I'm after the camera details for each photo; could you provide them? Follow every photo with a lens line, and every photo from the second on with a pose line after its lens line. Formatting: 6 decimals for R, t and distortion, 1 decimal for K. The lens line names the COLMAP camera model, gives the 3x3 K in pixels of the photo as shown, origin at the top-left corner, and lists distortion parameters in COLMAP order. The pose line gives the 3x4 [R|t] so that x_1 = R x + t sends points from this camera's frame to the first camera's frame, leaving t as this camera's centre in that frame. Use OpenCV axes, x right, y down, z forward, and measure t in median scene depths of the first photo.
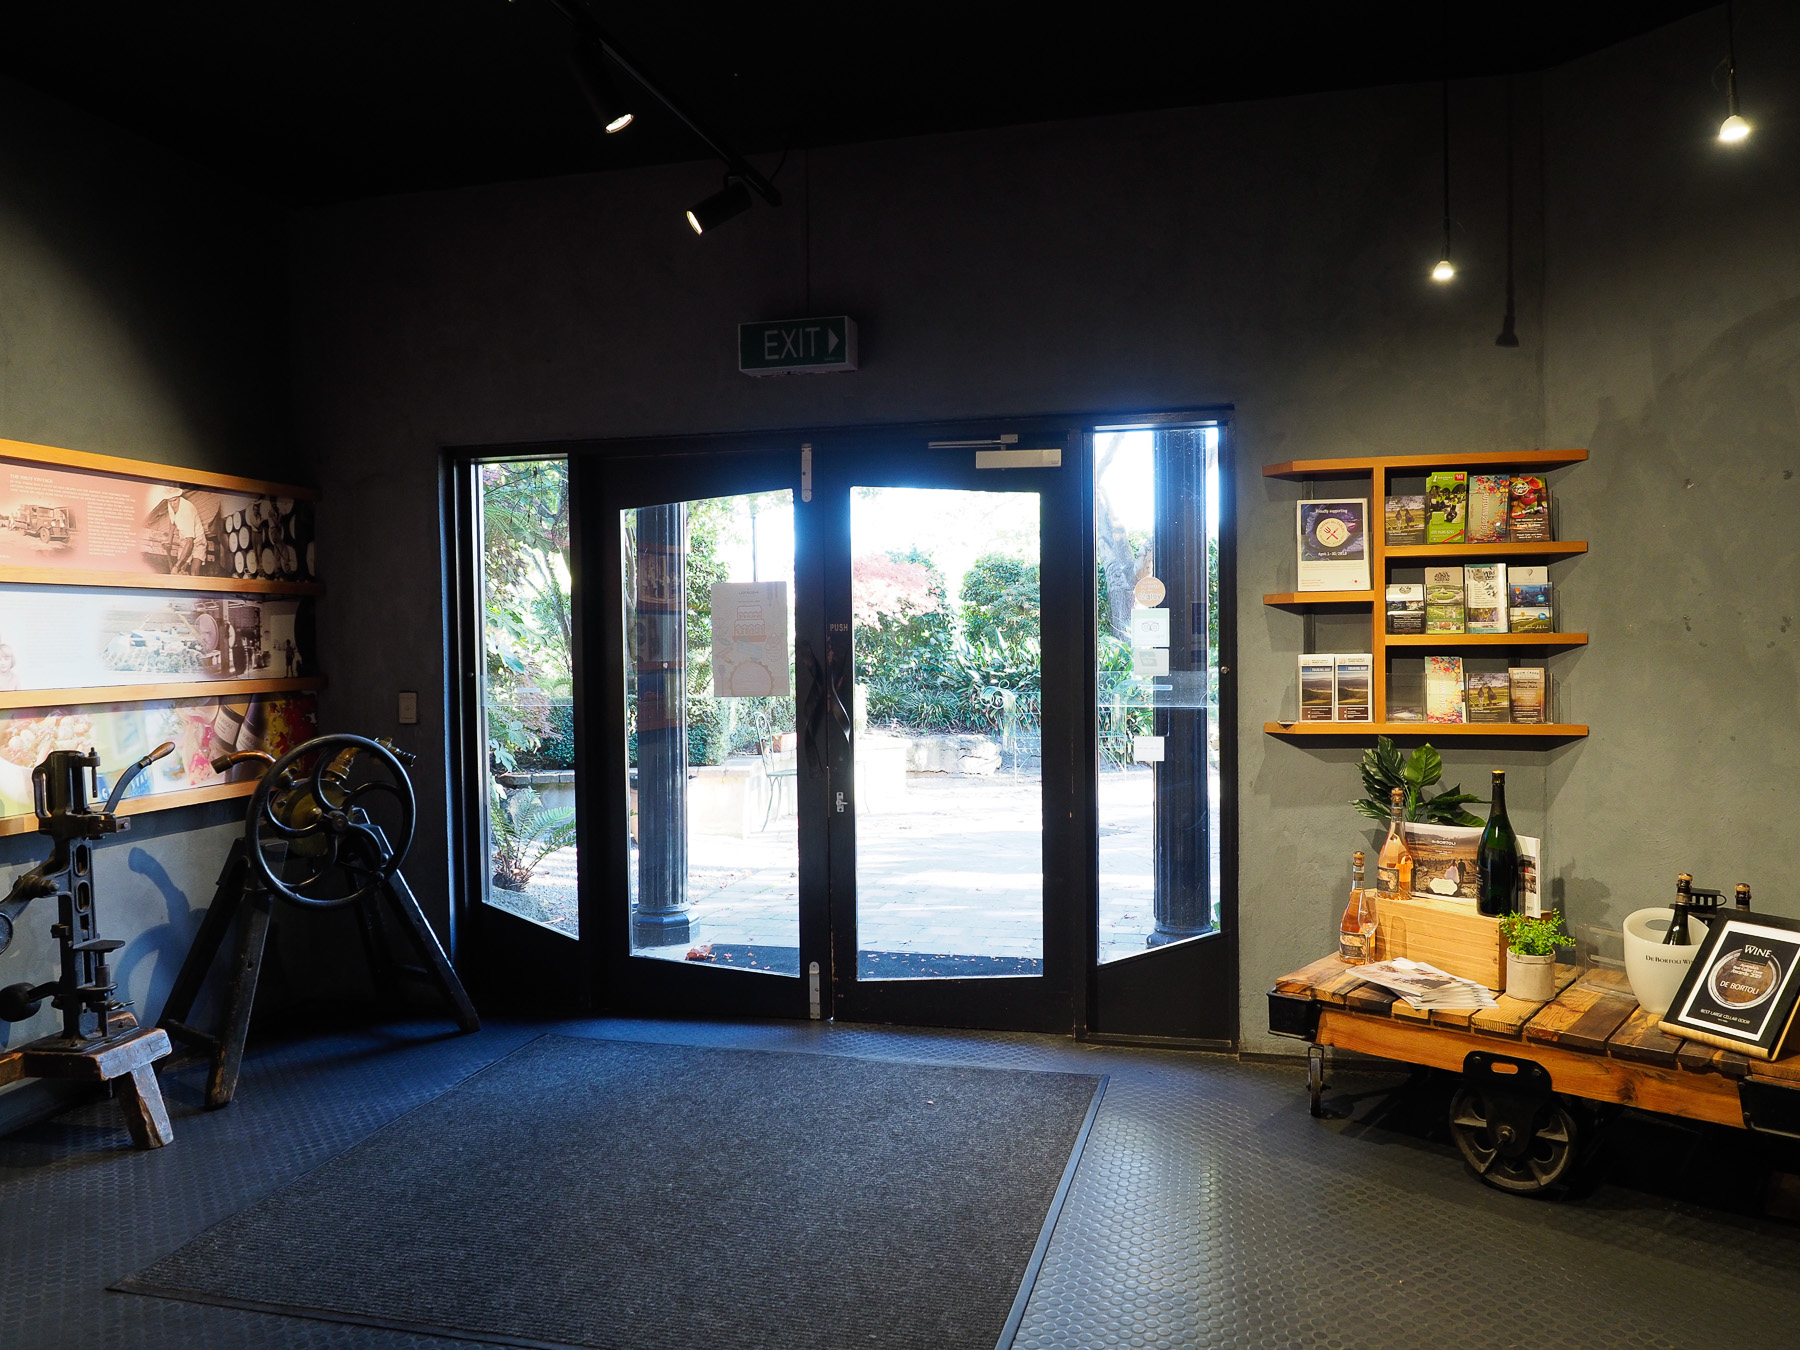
lens RADIAL K [[1320.6, 0, 902.7], [0, 1320.6, 673.4], [0, 0, 1]] dist [0.003456, 0.006669]
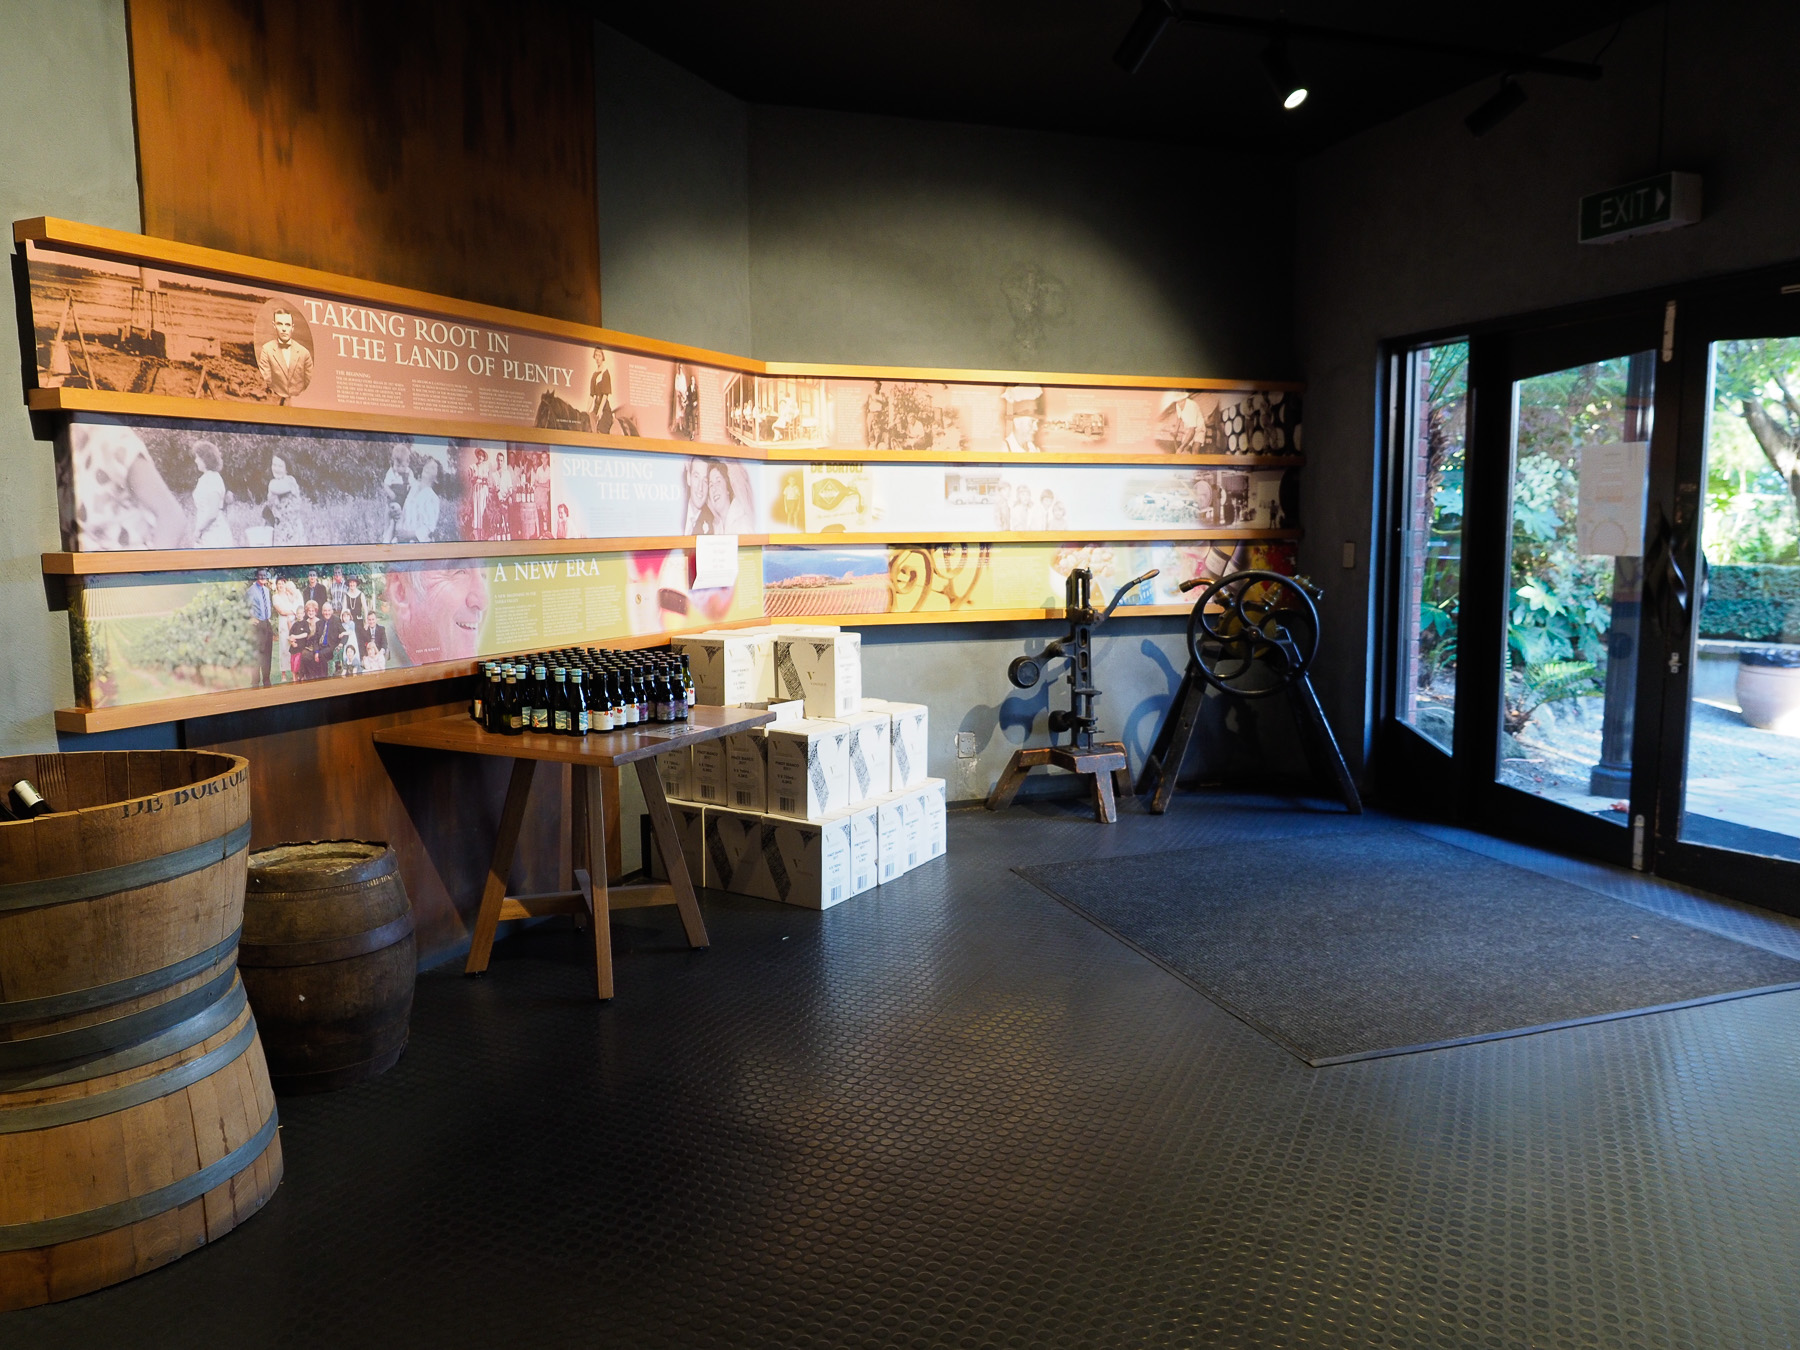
lens RADIAL K [[1320.6, 0, 902.1], [0, 1320.6, 673.3], [0, 0, 1]] dist [0.003456, 0.006669]
pose [[0.544151, 0.110315, -0.831703, 0.487711], [-0.026454, 0.993081, 0.114411, 0.005759], [0.838570, -0.040255, 0.543304, -0.042257]]
